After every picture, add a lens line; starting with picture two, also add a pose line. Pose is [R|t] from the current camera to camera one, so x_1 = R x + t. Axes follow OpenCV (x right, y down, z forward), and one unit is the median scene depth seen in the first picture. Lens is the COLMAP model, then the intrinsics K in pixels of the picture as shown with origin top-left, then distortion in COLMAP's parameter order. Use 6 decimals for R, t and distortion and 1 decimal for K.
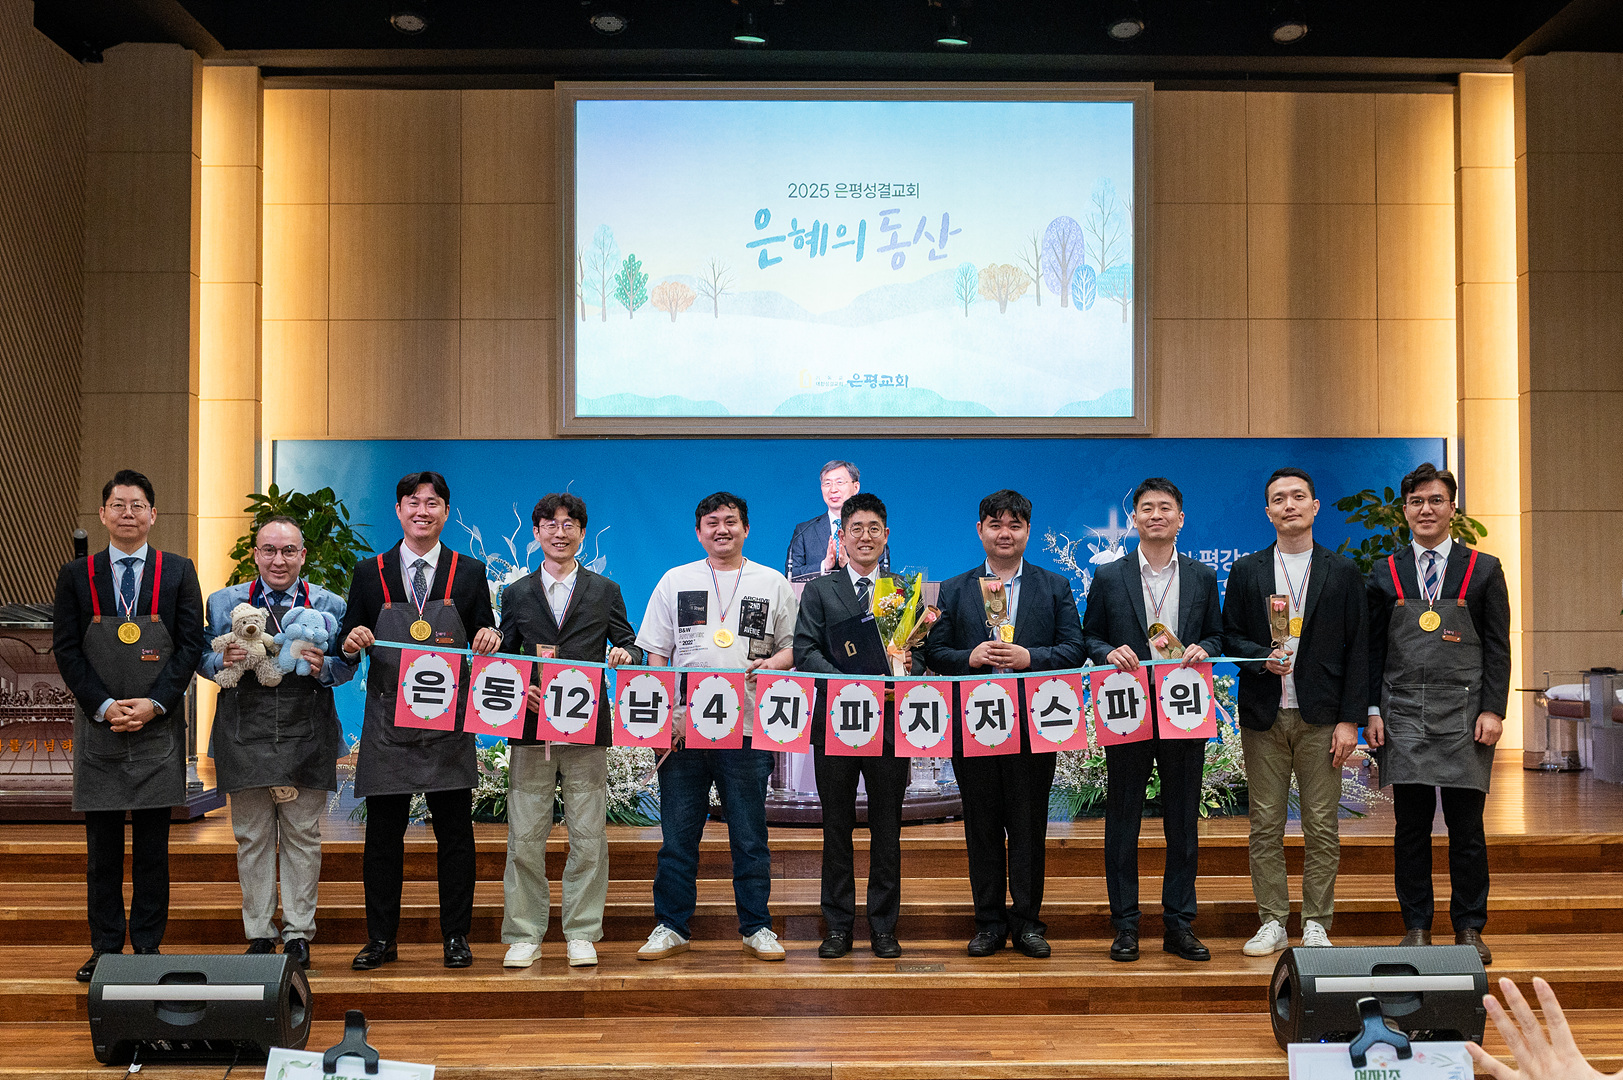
lens RADIAL K [[1773.9, 0, 818.4], [0, 1773.9, 570.5], [0, 0, 1]] dist [-0.013808, -0.010826]
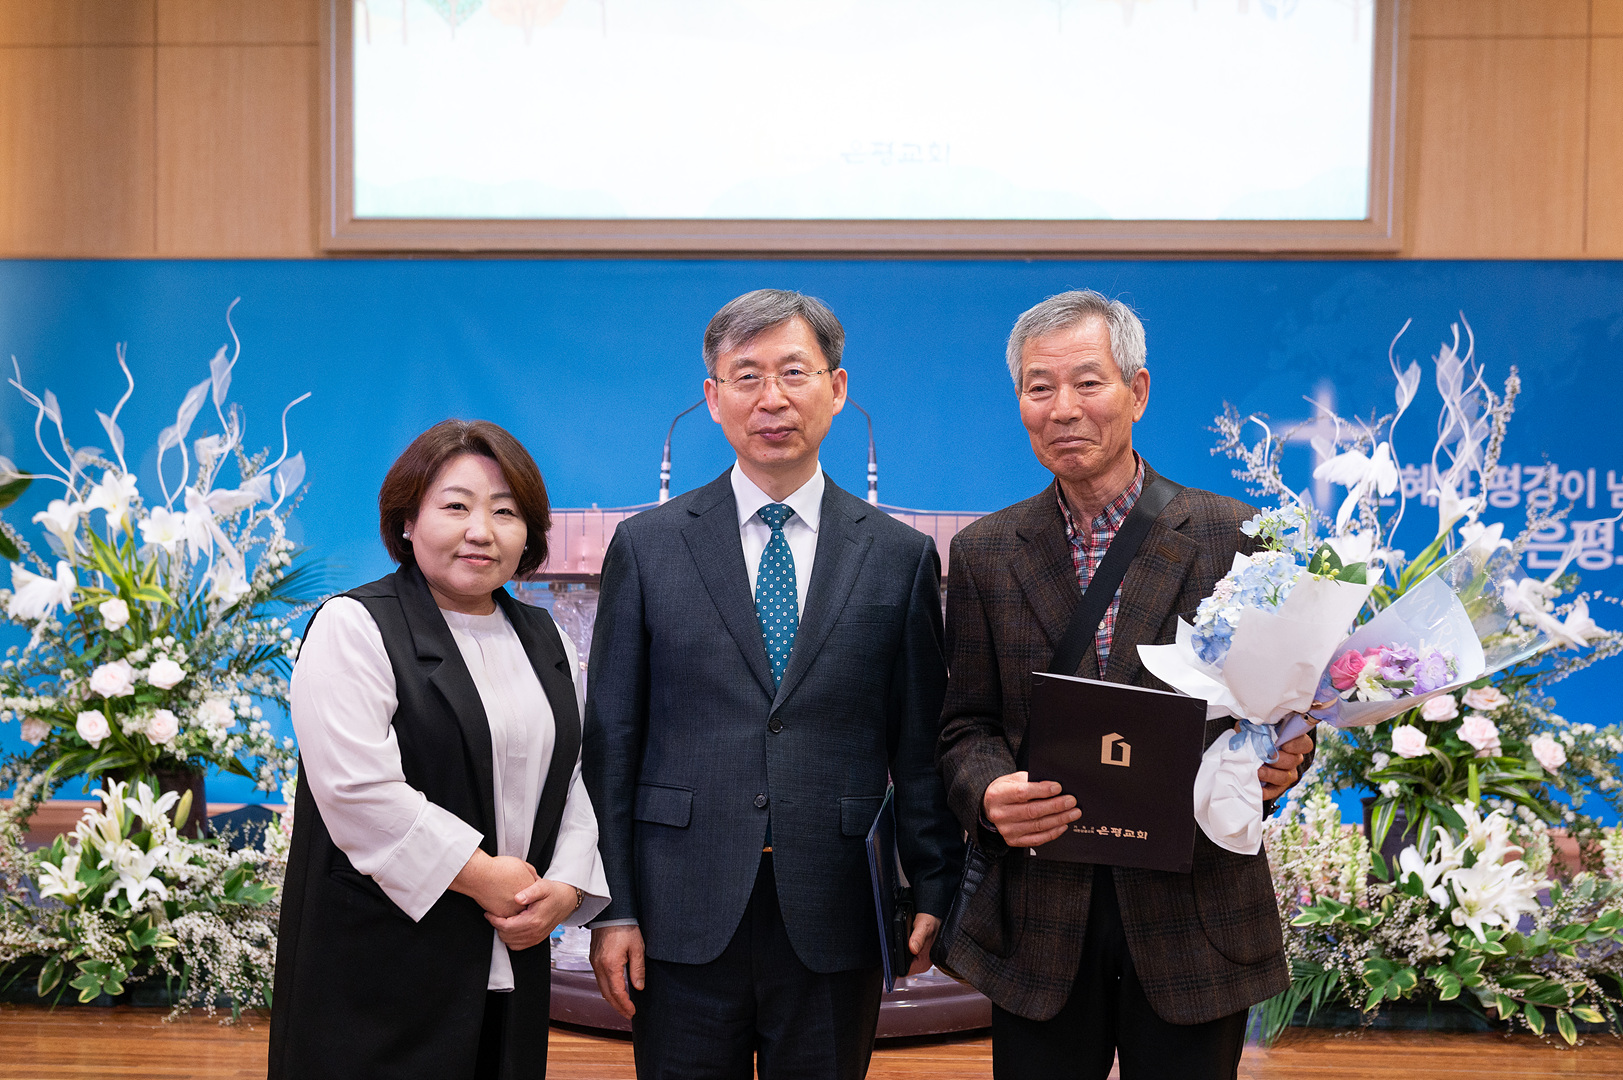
lens RADIAL K [[1957.1, 0, 757.9], [0, 1957.1, 596.1], [0, 0, 1]] dist [0.008984, -0.013951]
pose [[0.997587, 0.014363, -0.067921, 0.034488], [-0.011526, 0.999052, 0.041971, 0.005449], [0.068459, -0.041087, 0.996808, 0.387422]]
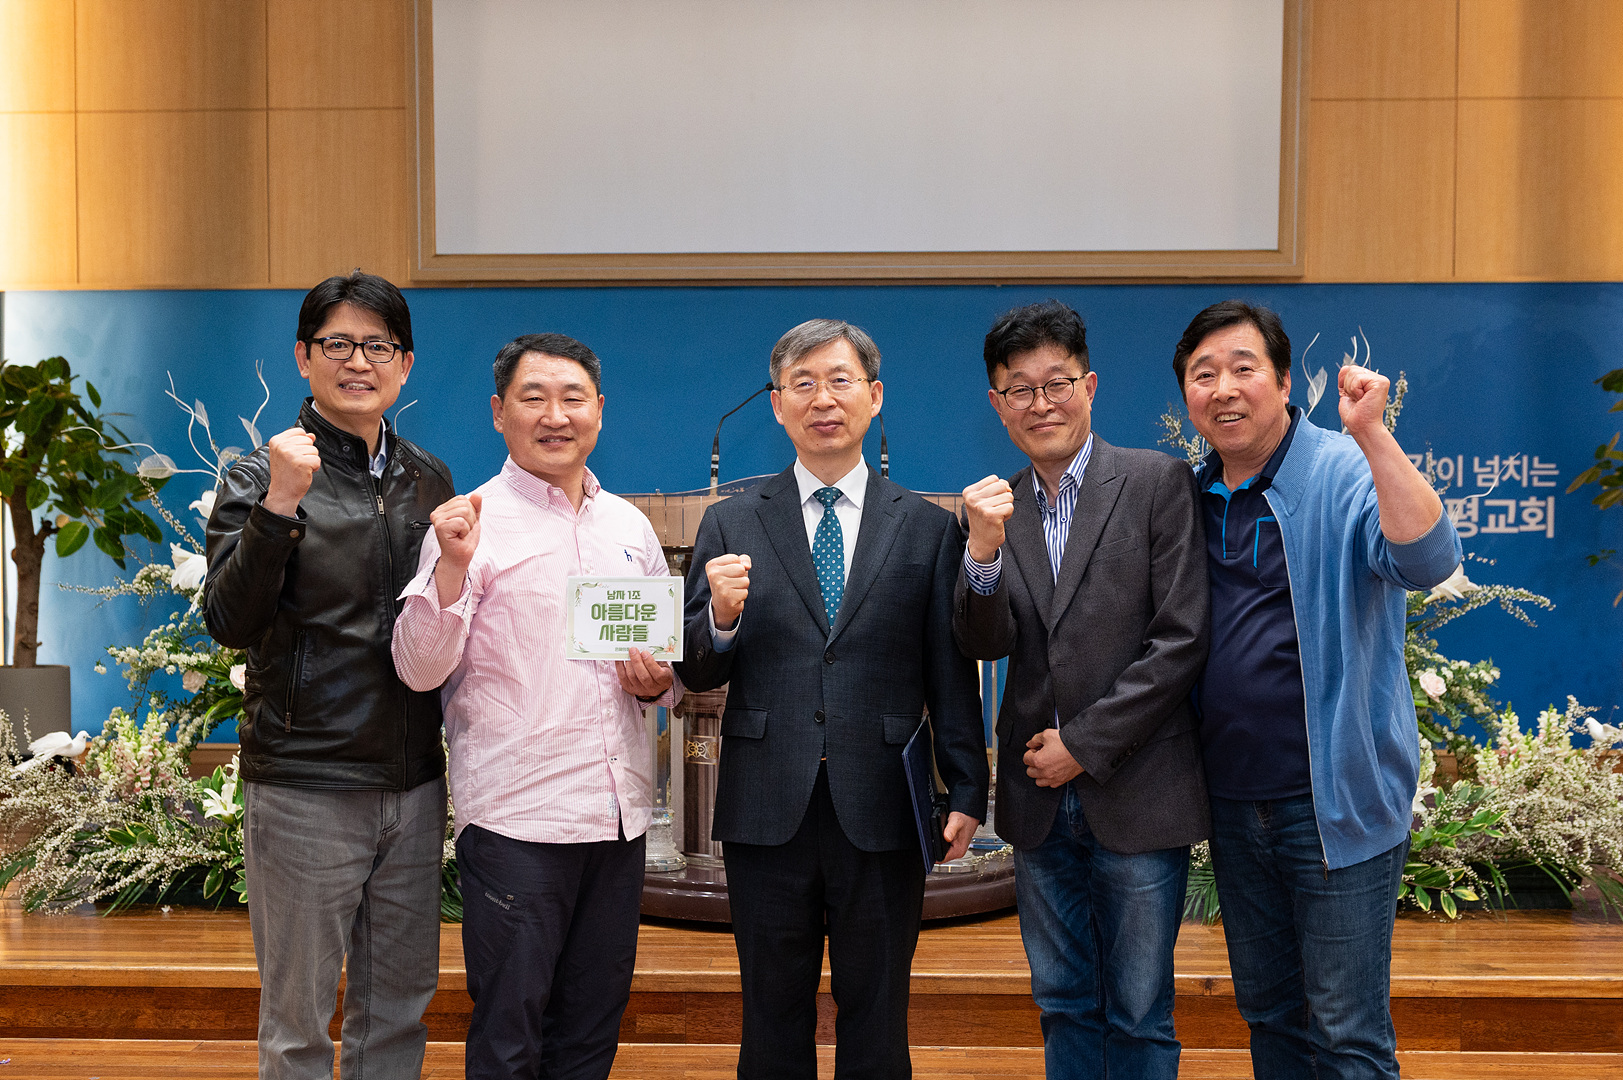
lens RADIAL K [[1665.4, 0, 785.2], [0, 1665.4, 596.8], [0, 0, 1]] dist [-0.008335, -0.000047]
pose [[0.998984, 0.005118, -0.044772, 0.024041], [-0.002539, 0.998345, 0.057461, 0.006581], [0.044992, -0.057289, 0.997343, 0.370915]]
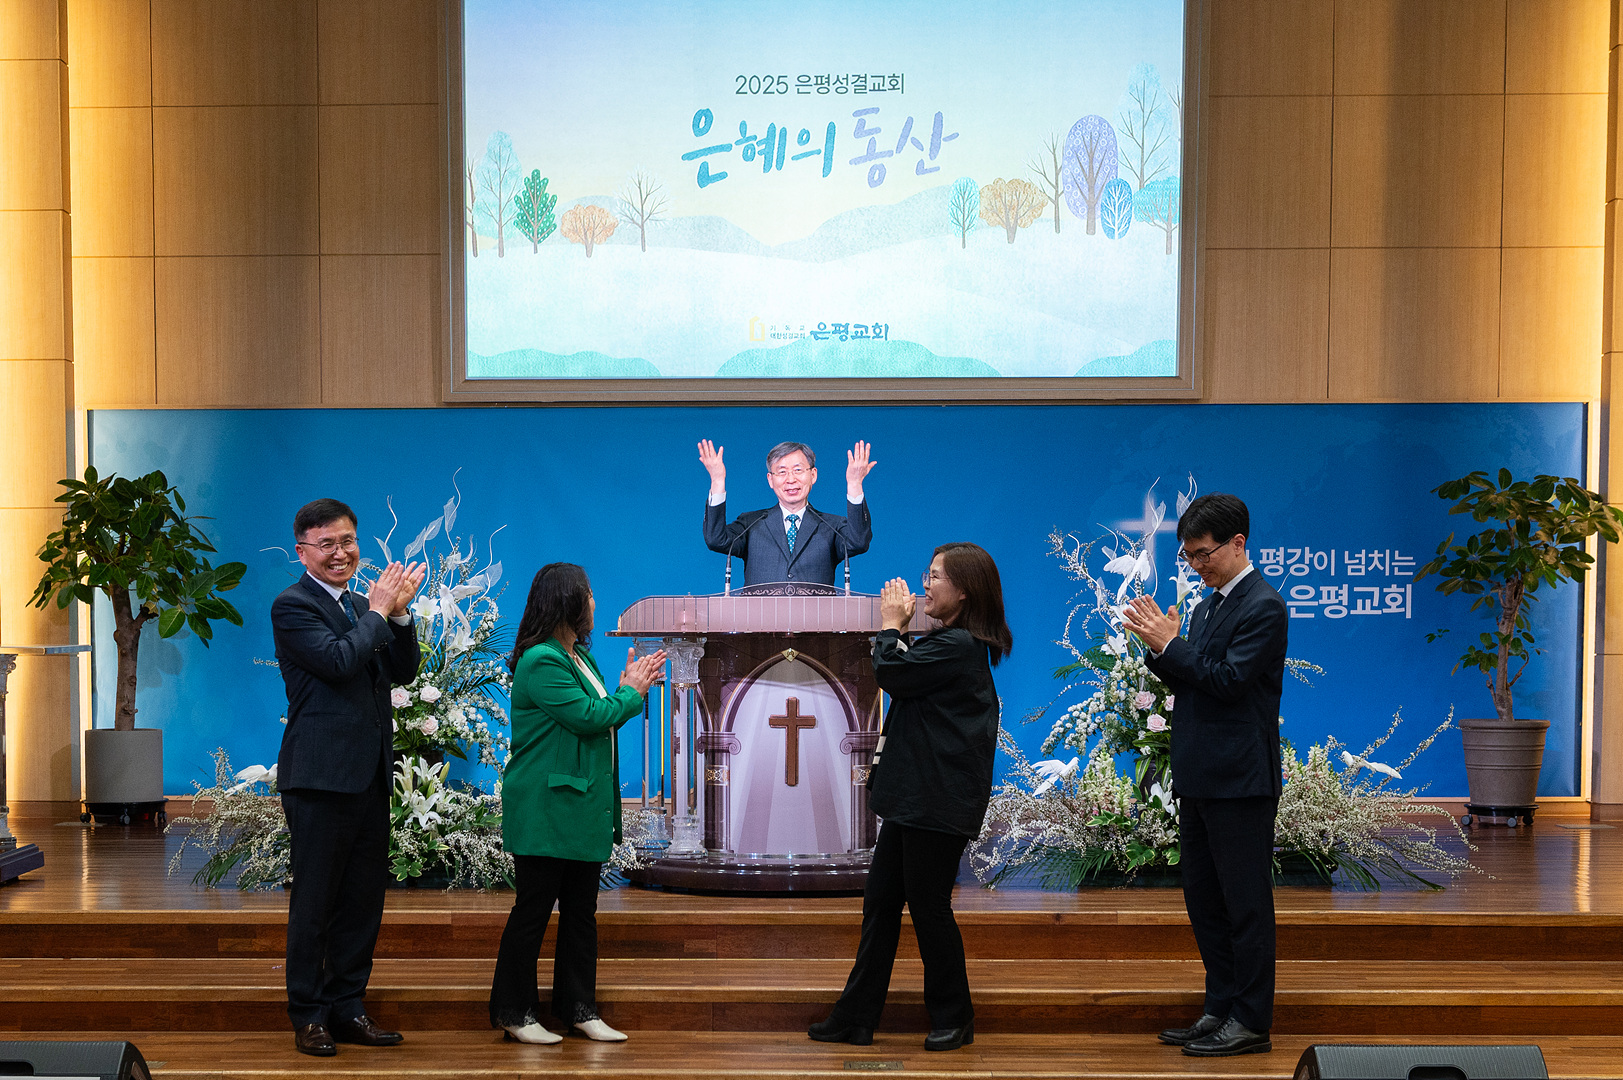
lens RADIAL K [[2403.9, 0, 697.5], [0, 2403.9, 752.9], [0, 0, 1]] dist [0.003229, 0.023994]
pose [[0.998850, 0.004202, -0.047759, 0.018040], [-0.000096, 0.996324, 0.085664, -0.012552], [0.047943, -0.085561, 0.995179, -0.076355]]
